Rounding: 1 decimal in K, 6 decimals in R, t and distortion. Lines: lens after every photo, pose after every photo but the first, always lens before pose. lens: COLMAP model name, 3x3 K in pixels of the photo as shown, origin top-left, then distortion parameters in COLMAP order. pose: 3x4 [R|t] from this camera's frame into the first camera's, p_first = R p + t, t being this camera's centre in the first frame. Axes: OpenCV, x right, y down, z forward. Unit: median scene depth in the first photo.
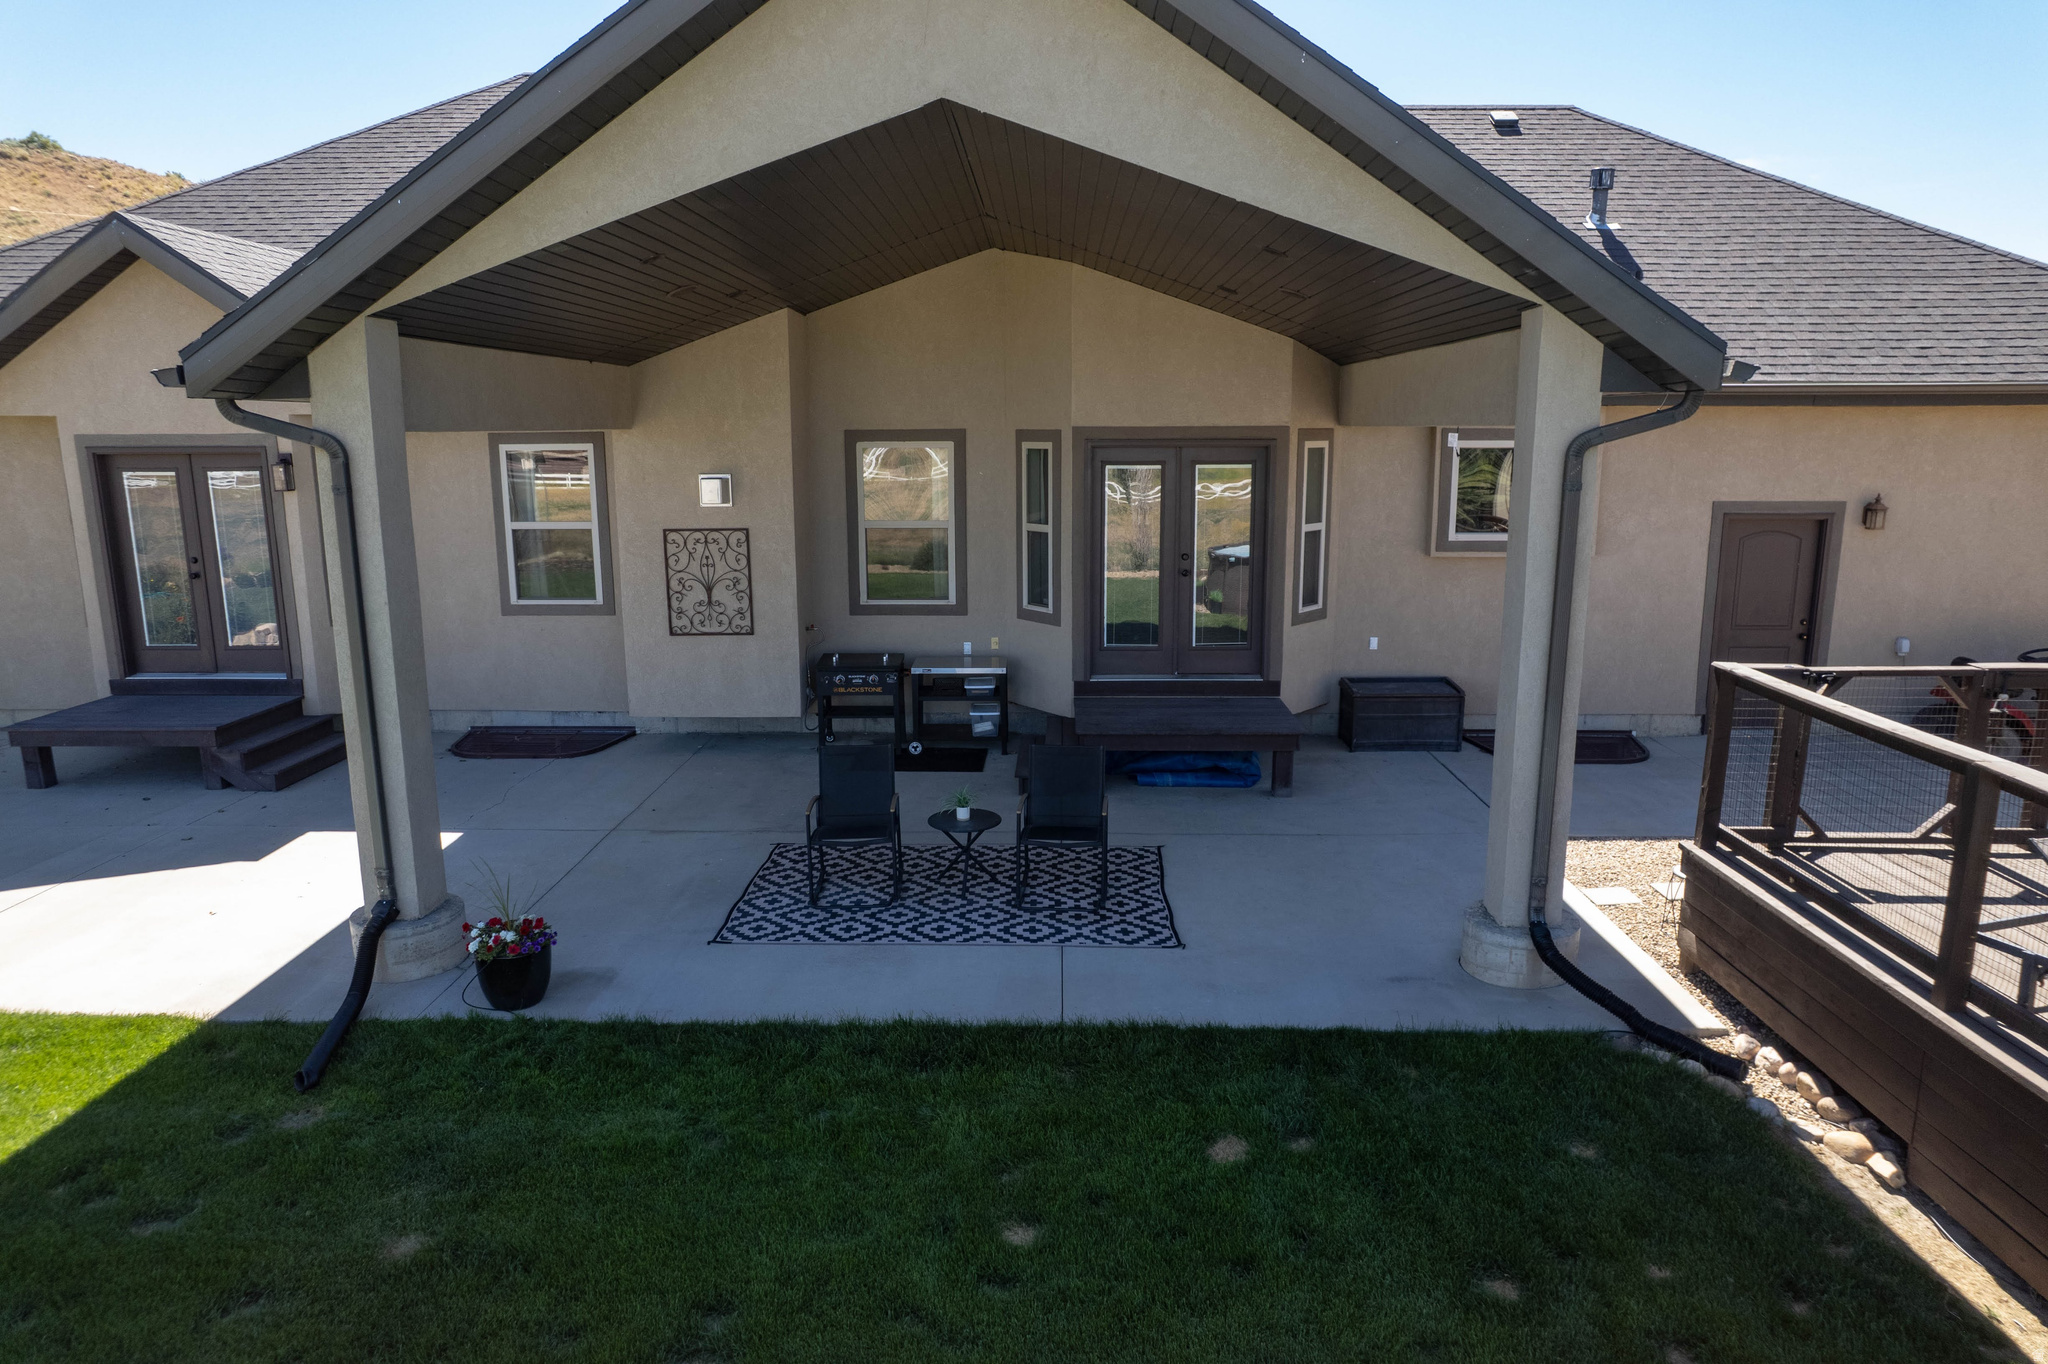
lens RADIAL K [[1308.8, 0, 1023.7], [0, 1308.8, 691.2], [0, 0, 1]] dist [-0.077120, 0.071150]
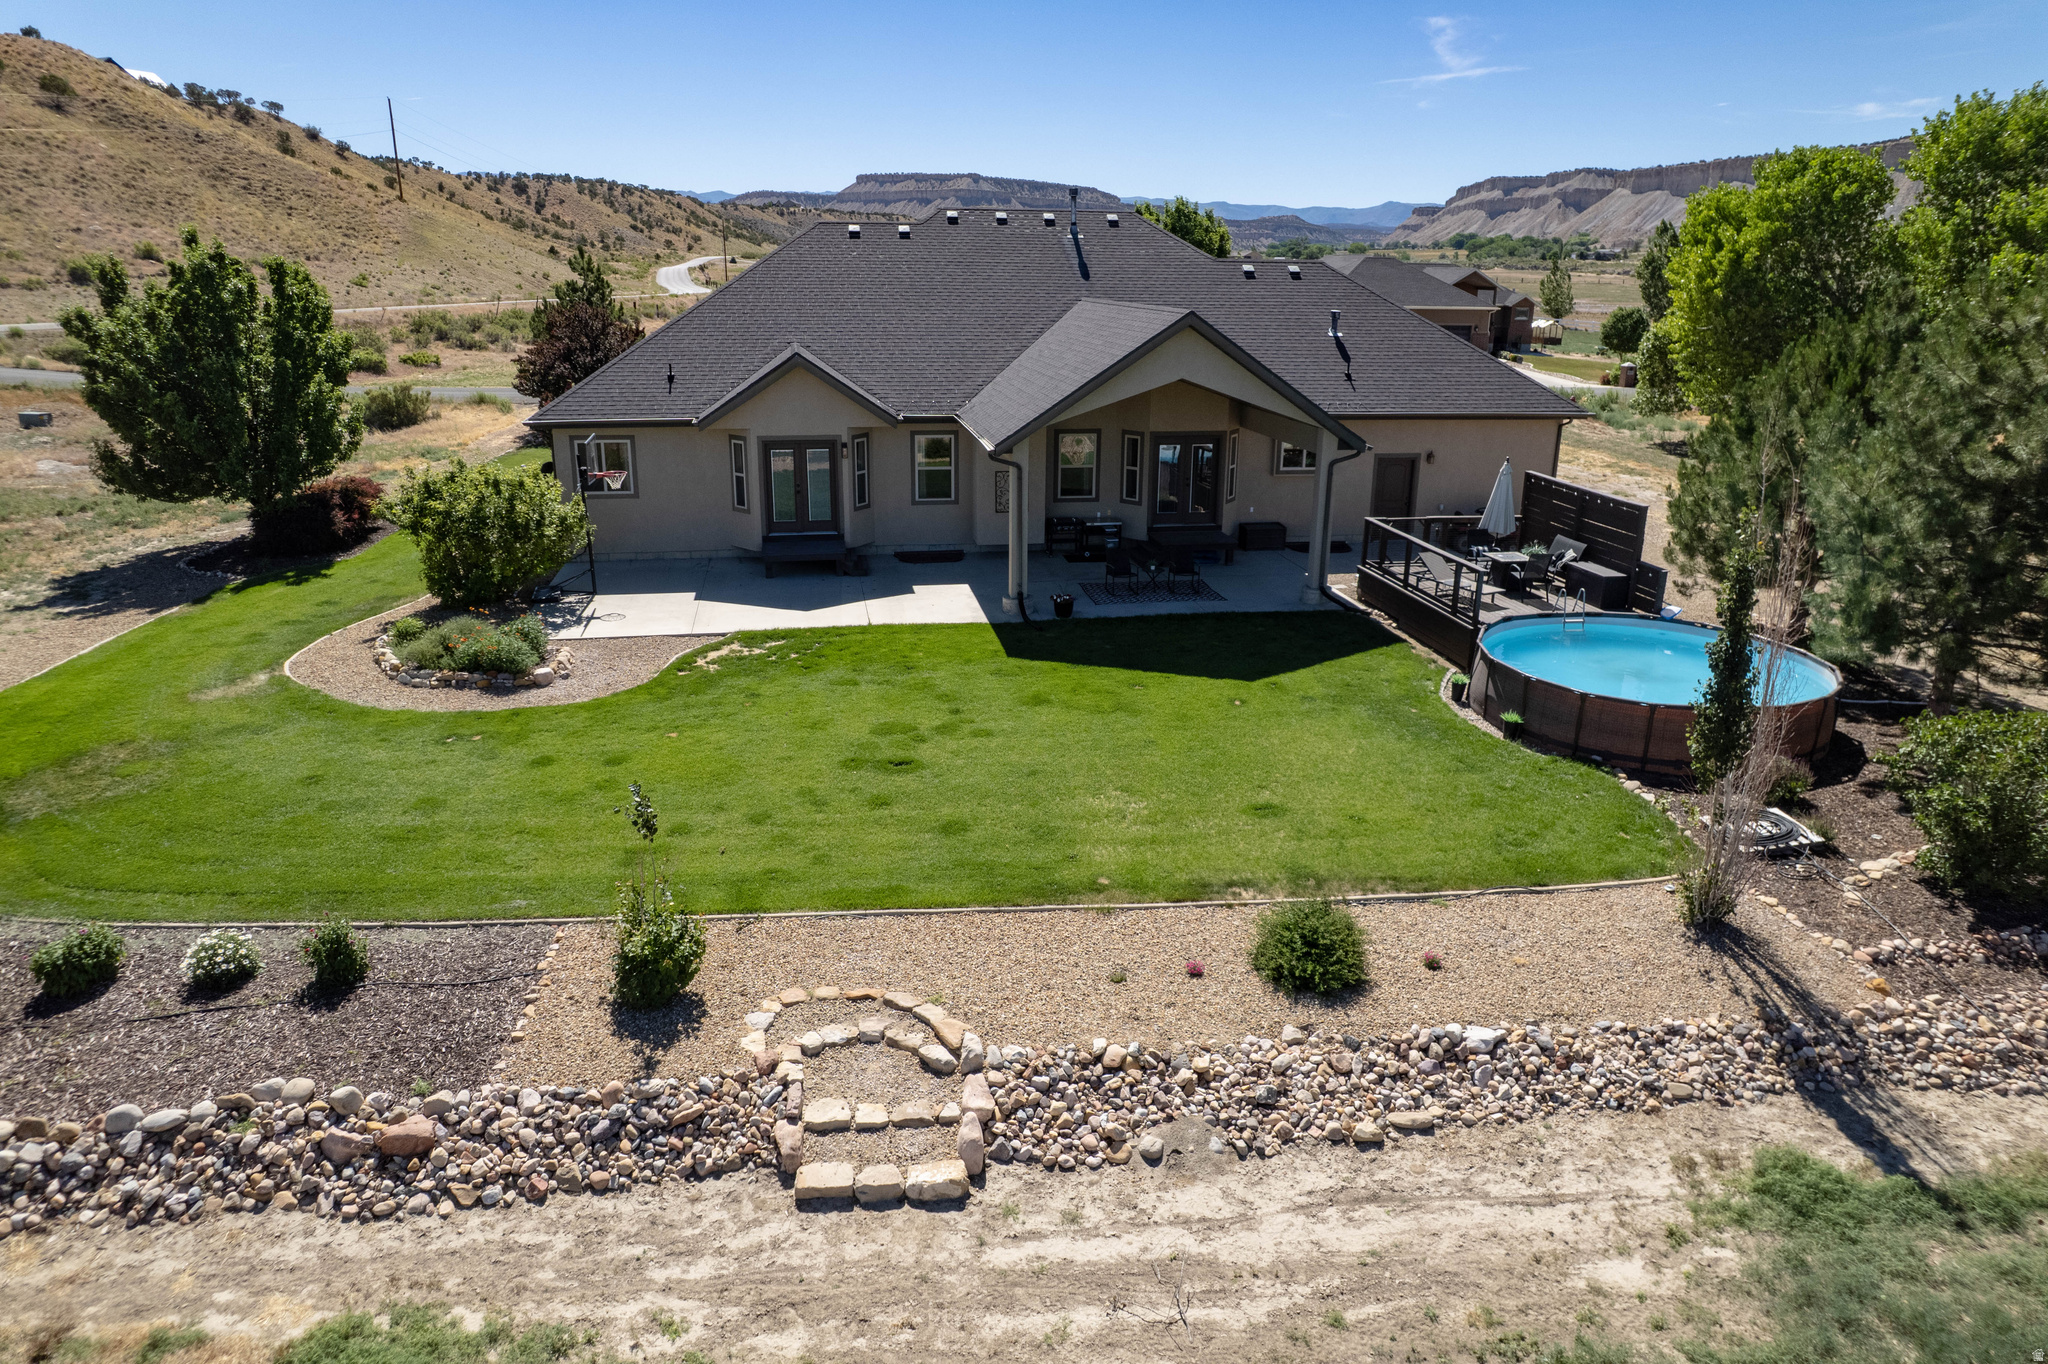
lens RADIAL K [[1308.8, 0, 1023.7], [0, 1308.8, 691.2], [0, 0, 1]] dist [-0.077120, 0.071150]
pose [[0.980673, -0.047750, 0.189739, -0.733390], [0.025925, 0.992924, 0.115883, 0.010133], [-0.193930, -0.108724, 0.974972, -1.583871]]
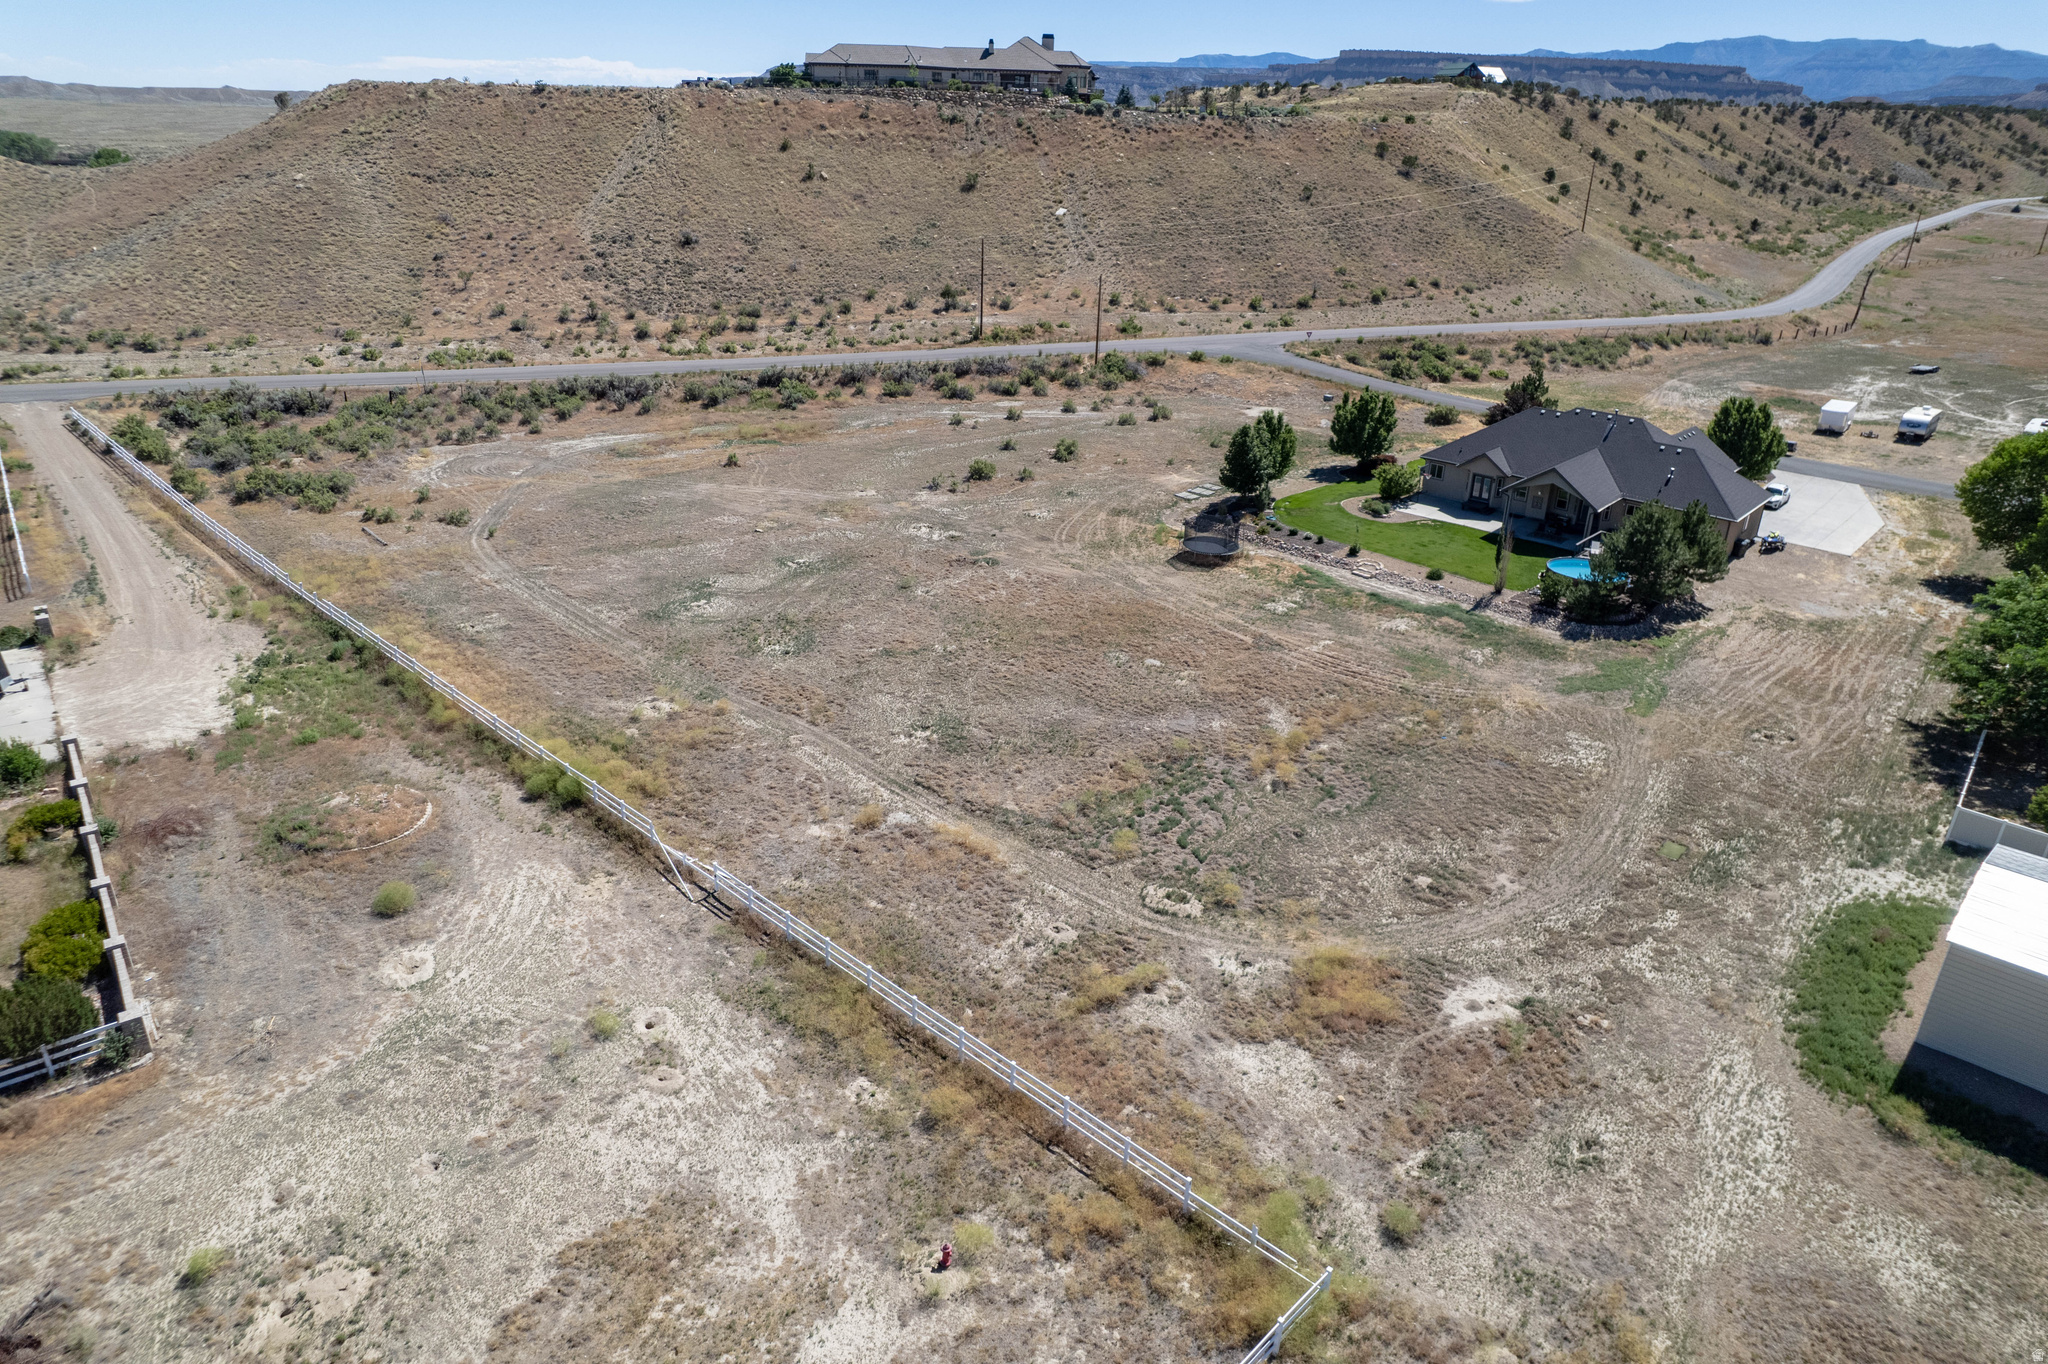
lens RADIAL K [[1308.8, 0, 1023.7], [0, 1308.8, 691.2], [0, 0, 1]] dist [-0.077120, 0.071150]
pose [[0.763888, 0.284802, -0.579105, 2.599376], [-0.160179, 0.952945, 0.257367, -0.574016], [0.625154, -0.103839, 0.773563, -8.284008]]
